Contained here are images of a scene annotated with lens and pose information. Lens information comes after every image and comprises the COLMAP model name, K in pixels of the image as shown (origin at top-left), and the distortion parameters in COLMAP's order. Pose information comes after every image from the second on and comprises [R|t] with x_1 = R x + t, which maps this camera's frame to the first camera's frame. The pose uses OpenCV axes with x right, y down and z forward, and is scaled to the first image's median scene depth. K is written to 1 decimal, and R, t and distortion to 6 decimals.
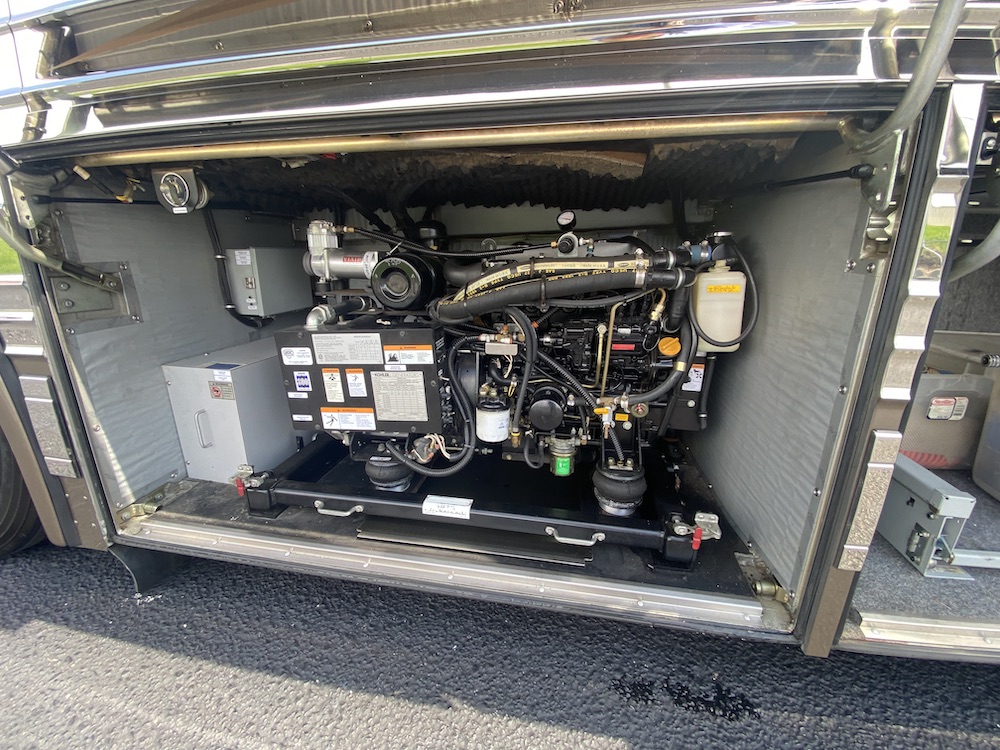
lens RADIAL K [[398.8, 0, 498.2], [0, 398.8, 370.2], [0, 0, 1]] dist [-0.003456, -0.000490]
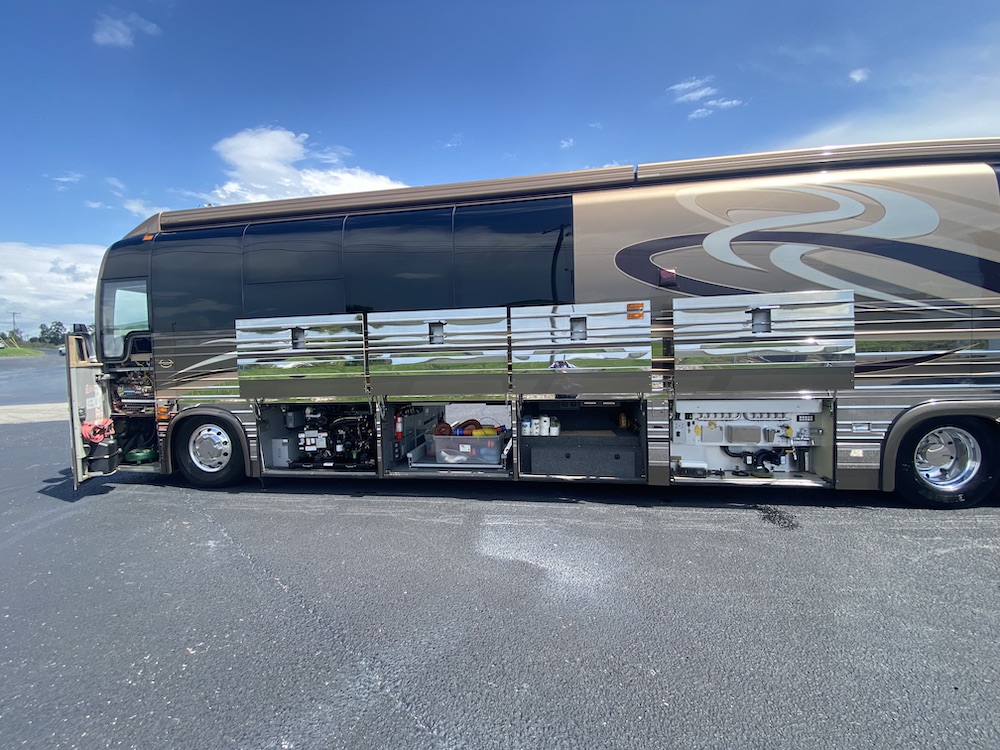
lens RADIAL K [[398.8, 0, 503.0], [0, 398.8, 371.2], [0, 0, 1]] dist [-0.003456, -0.000490]
pose [[0.999125, -0.029632, 0.029507, 1.951889], [0.035862, 0.970072, -0.240155, 0.482041], [-0.021508, 0.241003, 0.970286, -4.216325]]
